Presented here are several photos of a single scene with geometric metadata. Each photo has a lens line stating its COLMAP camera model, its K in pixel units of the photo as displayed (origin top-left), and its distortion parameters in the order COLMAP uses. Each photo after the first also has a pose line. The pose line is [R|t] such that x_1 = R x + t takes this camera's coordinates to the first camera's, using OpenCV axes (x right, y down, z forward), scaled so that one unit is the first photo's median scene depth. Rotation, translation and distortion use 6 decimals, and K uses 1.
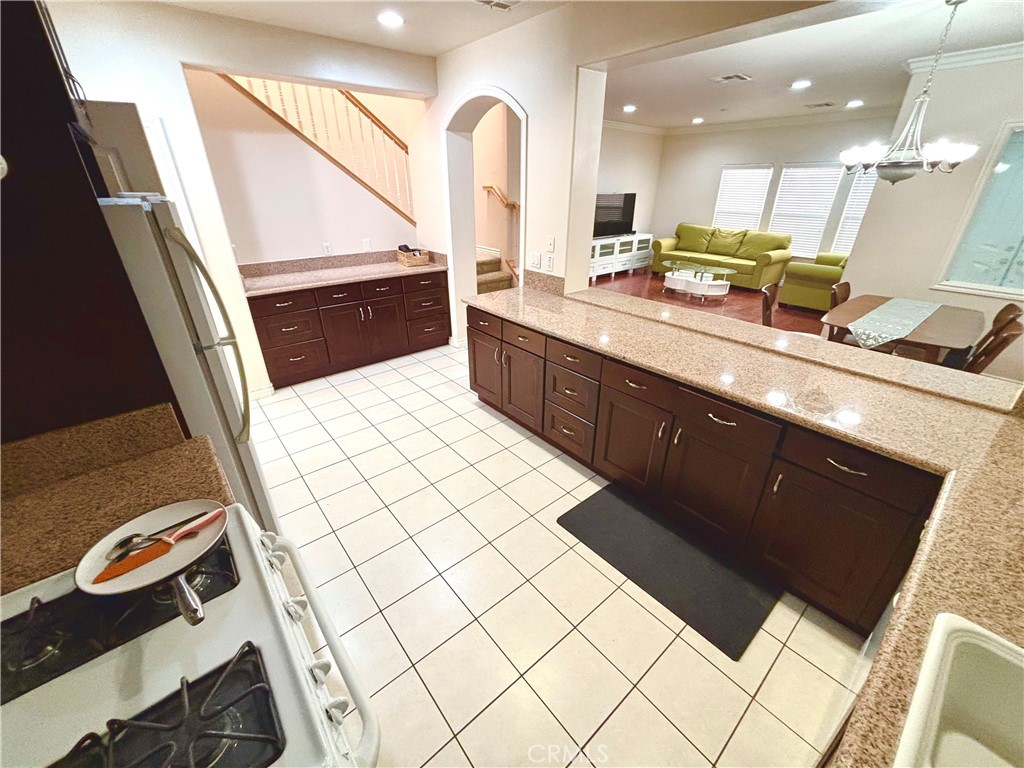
lens RADIAL K [[415.4, 0, 514.8], [0, 415.4, 385.4], [0, 0, 1]] dist [0.002666, 0.000379]
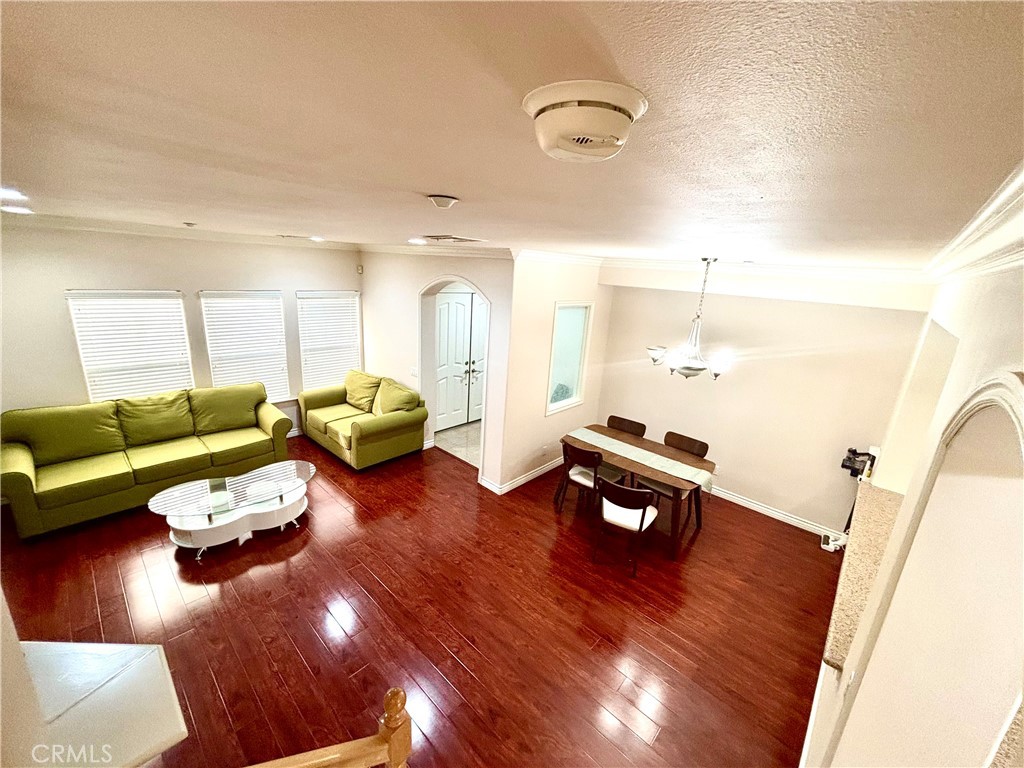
lens RADIAL K [[410.9, 0, 513.3], [0, 410.9, 384.1], [0, 0, 1]] dist [0.003217, -0.000151]
pose [[-0.127712, -0.280468, 0.951329, -0.083401], [0.377986, 0.873031, 0.308127, -0.410913], [-0.916960, 0.398941, -0.005484, 0.592268]]
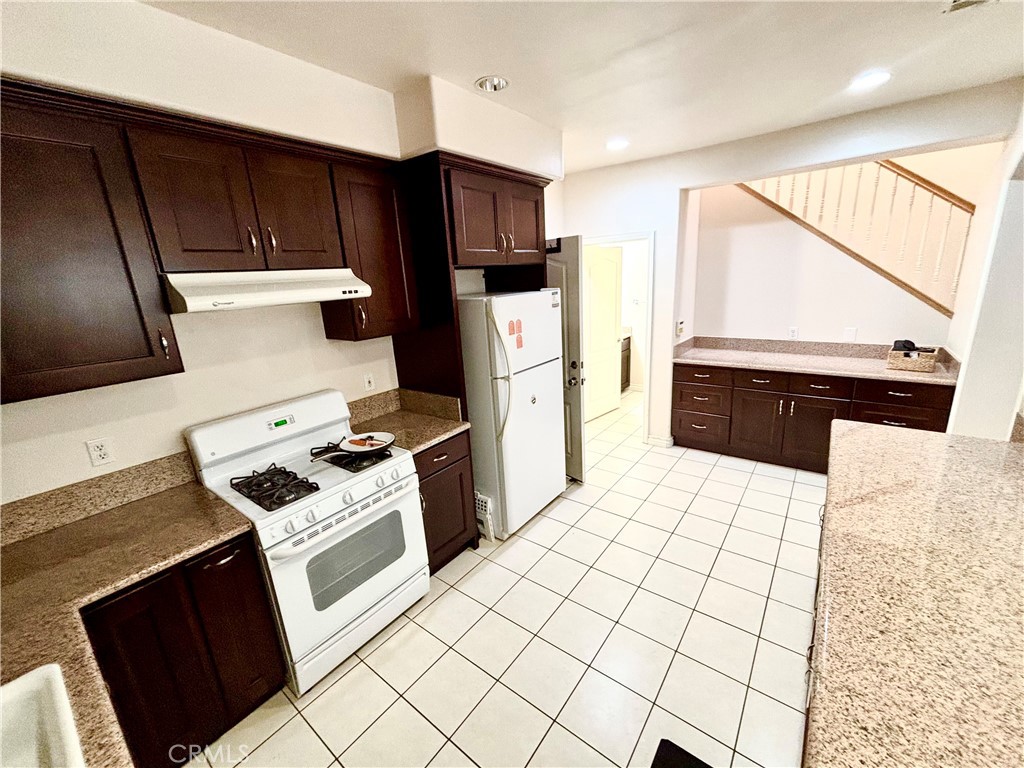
lens RADIAL K [[412.2, 0, 514.4], [0, 412.2, 379.6], [0, 0, 1]] dist [0.016678, -0.000001]
pose [[0.219382, 0.225011, -0.949338, 0.177317], [-0.380505, 0.915722, 0.129112, -0.067906], [0.898381, 0.332903, 0.286510, 0.125604]]
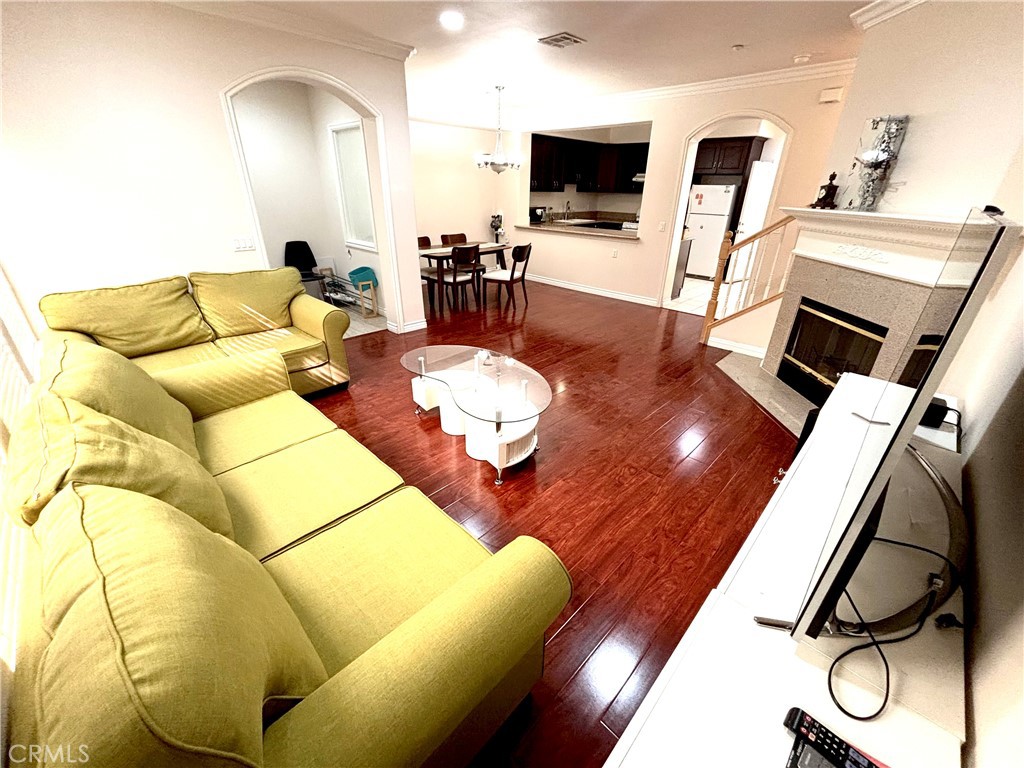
lens RADIAL K [[415.4, 0, 514.8], [0, 415.4, 385.4], [0, 0, 1]] dist [0.002666, 0.000379]
pose [[-0.993771, 0.024588, -0.108694, 0.420106], [-0.070267, 0.618779, 0.782417, -0.556224], [0.086496, 0.785180, -0.613197, 1.187953]]
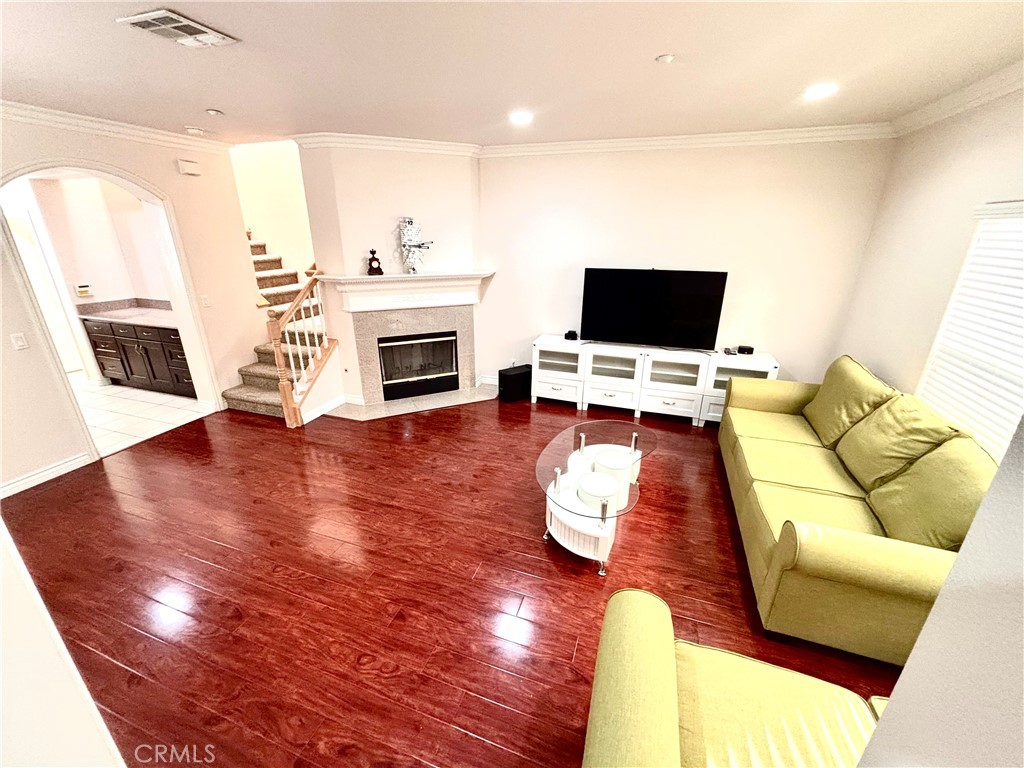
lens RADIAL K [[410.9, 0, 513.3], [0, 410.9, 384.1], [0, 0, 1]] dist [0.003217, -0.000151]
pose [[0.508405, 0.293917, -0.809405, 0.660195], [-0.381513, 0.919544, 0.094275, -0.337177], [0.771992, 0.260868, 0.579634, 0.652556]]
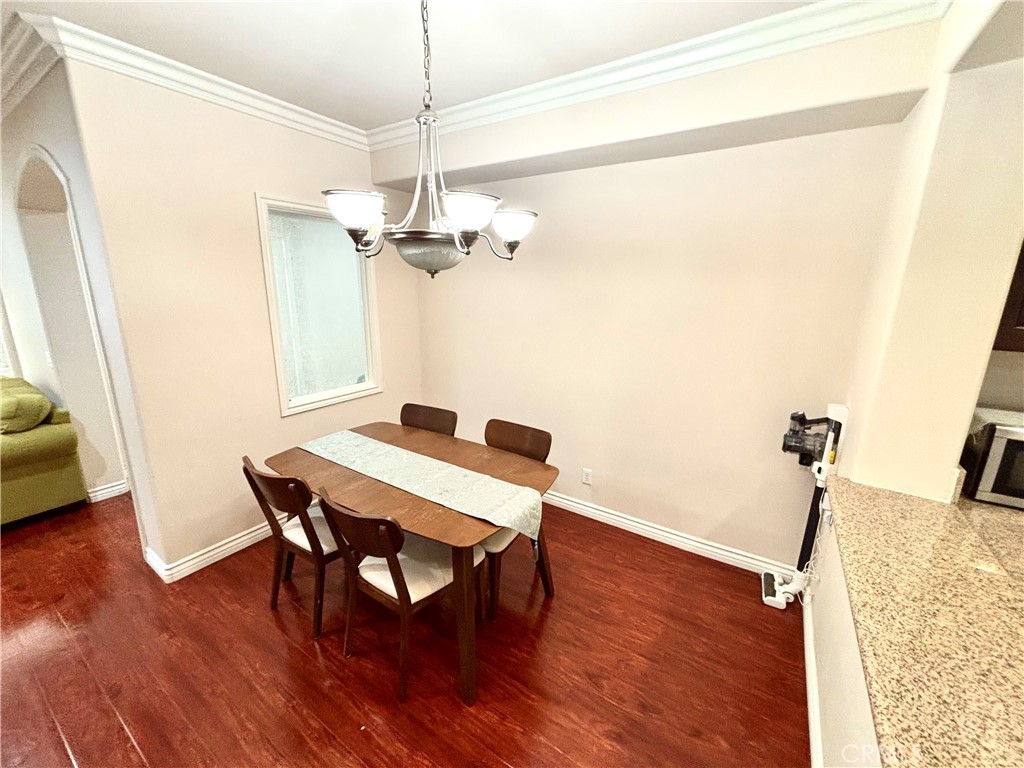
lens RADIAL K [[413.1, 0, 512.6], [0, 413.1, 382.5], [0, 0, 1]] dist [0.000406, -0.000384]
pose [[-0.292613, -0.228436, 0.928544, 0.145656], [0.407525, 0.848655, 0.337206, -0.198312], [-0.865044, 0.477076, -0.155234, 0.421196]]
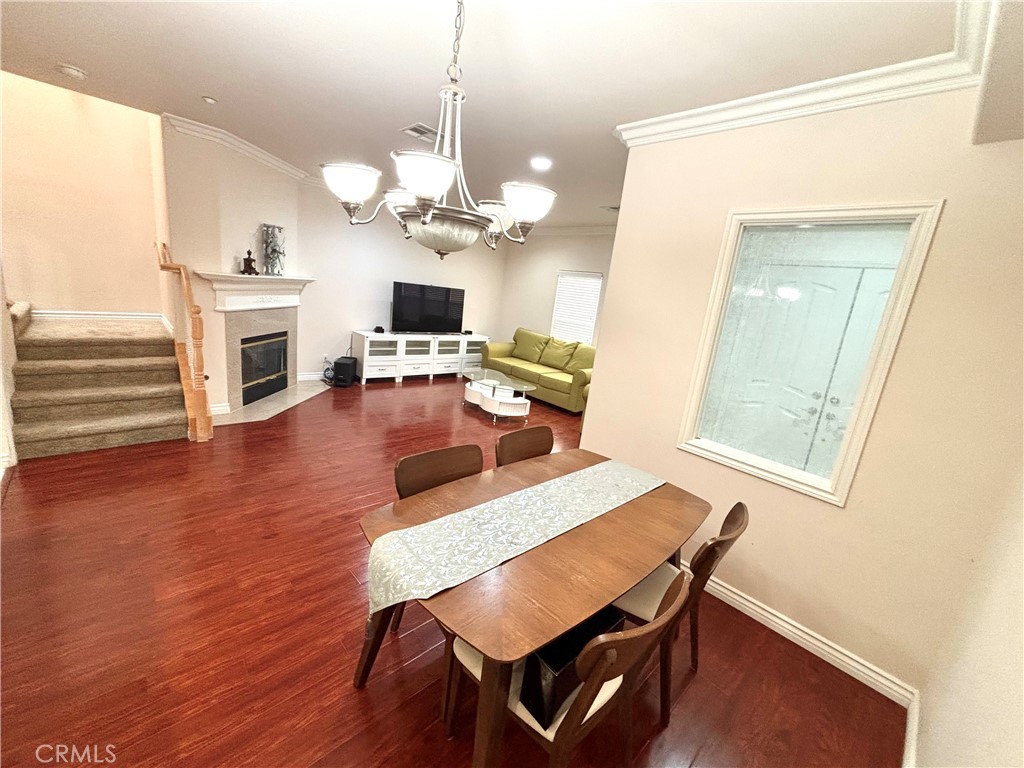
lens RADIAL K [[410.9, 0, 513.3], [0, 410.9, 384.1], [0, 0, 1]] dist [0.003217, -0.000151]
pose [[0.991339, 0.095836, 0.089789, 0.379357], [-0.073196, 0.970878, -0.228118, -0.091208], [-0.109037, 0.219570, 0.969484, 0.221473]]
